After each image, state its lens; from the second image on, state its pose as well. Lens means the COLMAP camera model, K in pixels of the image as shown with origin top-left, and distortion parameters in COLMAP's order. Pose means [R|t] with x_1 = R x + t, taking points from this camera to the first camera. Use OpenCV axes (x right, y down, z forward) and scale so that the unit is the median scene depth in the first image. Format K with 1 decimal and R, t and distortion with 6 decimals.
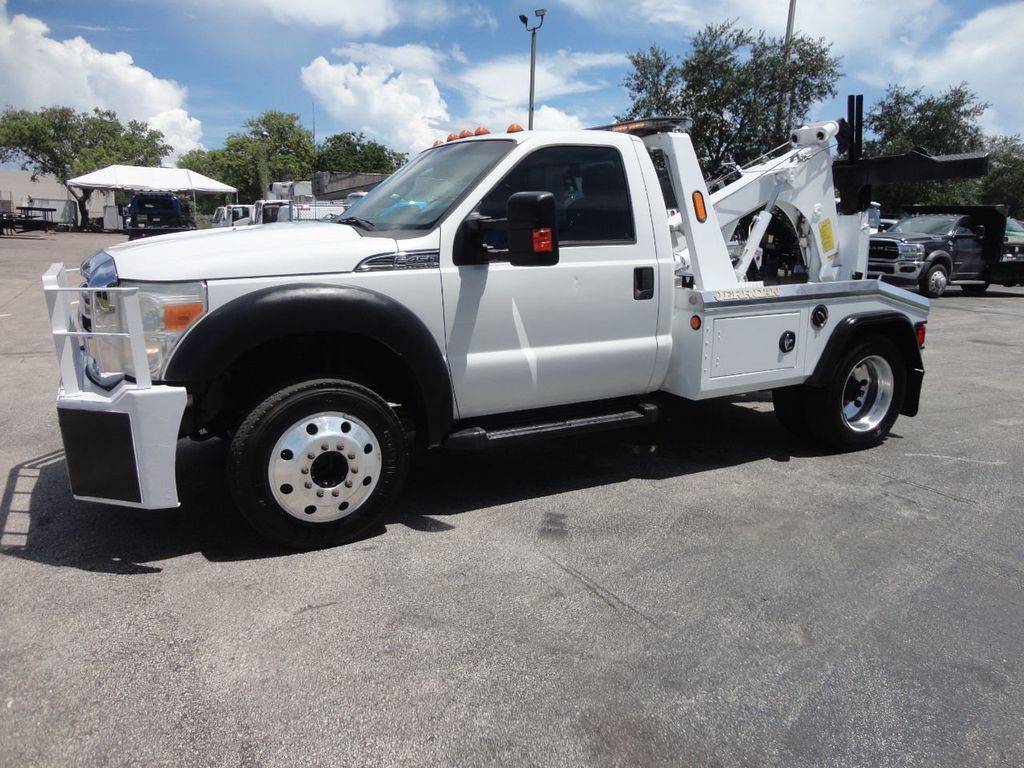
lens RADIAL K [[745.4, 0, 511.0], [0, 745.4, 380.4], [0, 0, 1]] dist [-0.012905, 0.012027]
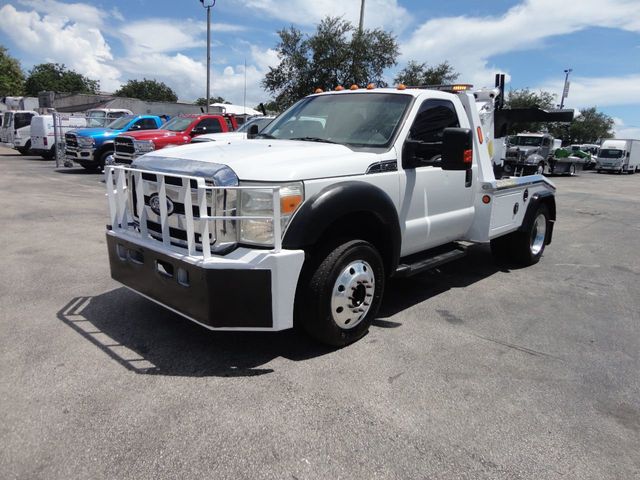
lens RADIAL K [[465.9, 0, 320.8], [0, 465.9, 236.1], [0, 0, 1]] dist [-0.012905, 0.012027]
pose [[0.947650, -0.044359, 0.316216, -0.600930], [0.040650, 0.999005, 0.018319, -0.029865], [-0.316714, -0.004506, 0.948510, 0.056189]]
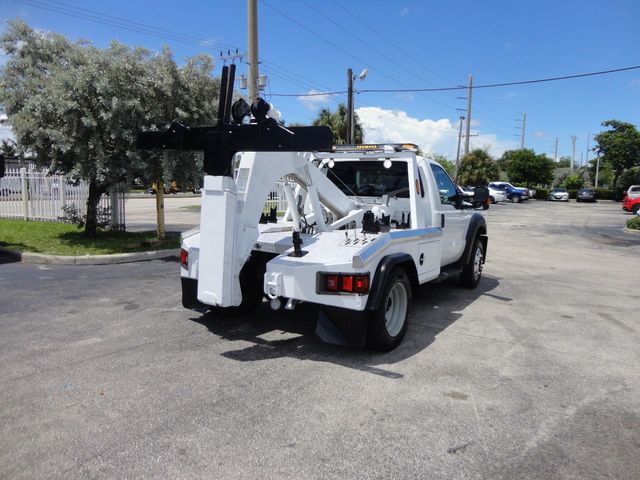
lens RADIAL K [[465.9, 0, 322.2], [0, 465.9, 241.4], [0, 0, 1]] dist [-0.012905, 0.012027]
pose [[-0.872549, 0.019200, -0.488149, 1.141639], [-0.138554, 0.948471, 0.284967, -0.607332], [0.468466, 0.316283, -0.824927, 2.859425]]
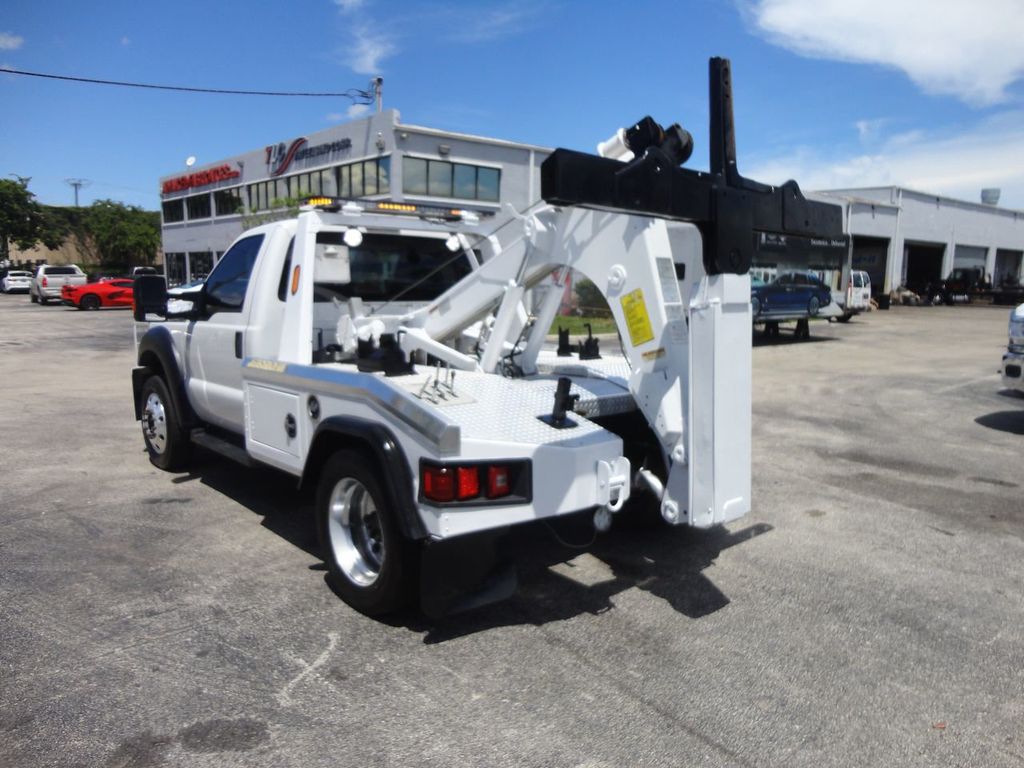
lens RADIAL K [[745.4, 0, 516.8], [0, 745.4, 387.4], [0, 0, 1]] dist [-0.012905, 0.012027]
pose [[0.224006, 0.121263, -0.967014, 1.658887], [-0.204442, 0.975999, 0.075031, -0.282385], [0.952903, 0.180890, 0.243421, 1.324019]]
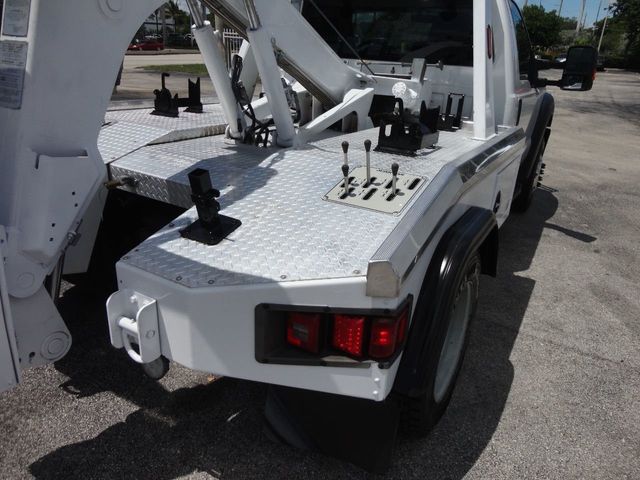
lens RADIAL K [[465.9, 0, 324.0], [0, 465.9, 240.5], [0, 0, 1]] dist [-0.012905, 0.012027]
pose [[-0.851895, 0.148735, -0.502148, 0.739586], [-0.165694, 0.833025, 0.527840, -0.462099], [0.496810, 0.532868, -0.685005, 2.204178]]
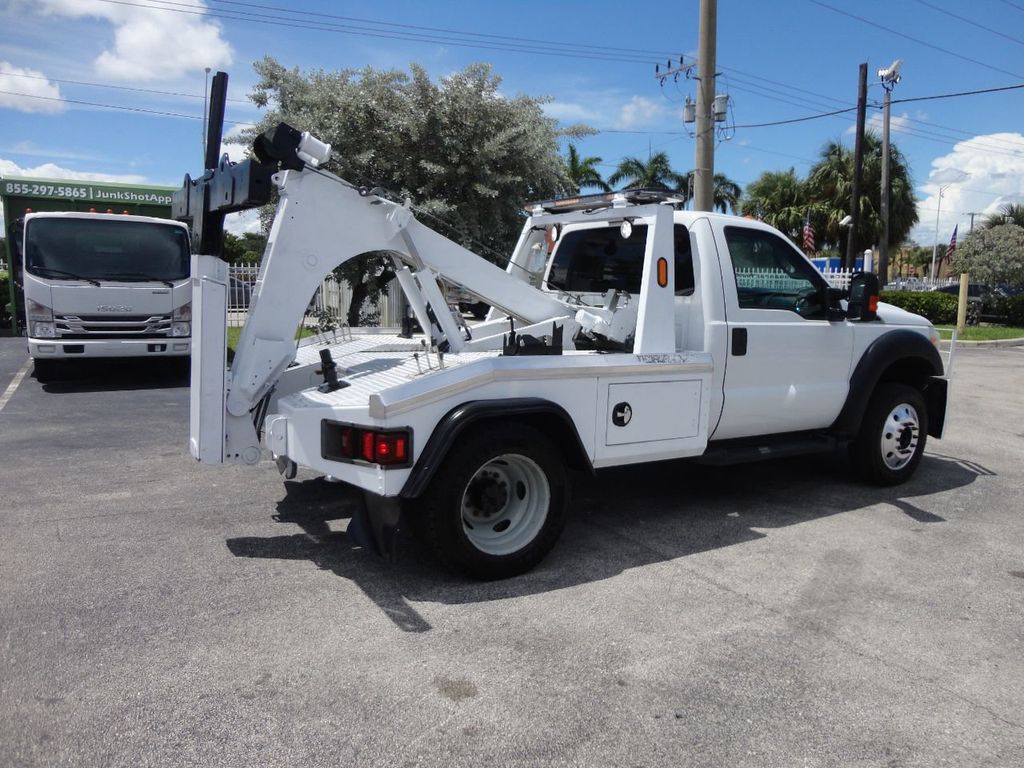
lens RADIAL K [[745.4, 0, 515.4], [0, 745.4, 384.6], [0, 0, 1]] dist [-0.012905, 0.012027]
pose [[-0.998315, -0.025175, -0.052273, 0.398155], [-0.041501, 0.939462, 0.340130, -0.620708], [0.040545, 0.341726, -0.938925, 2.906303]]
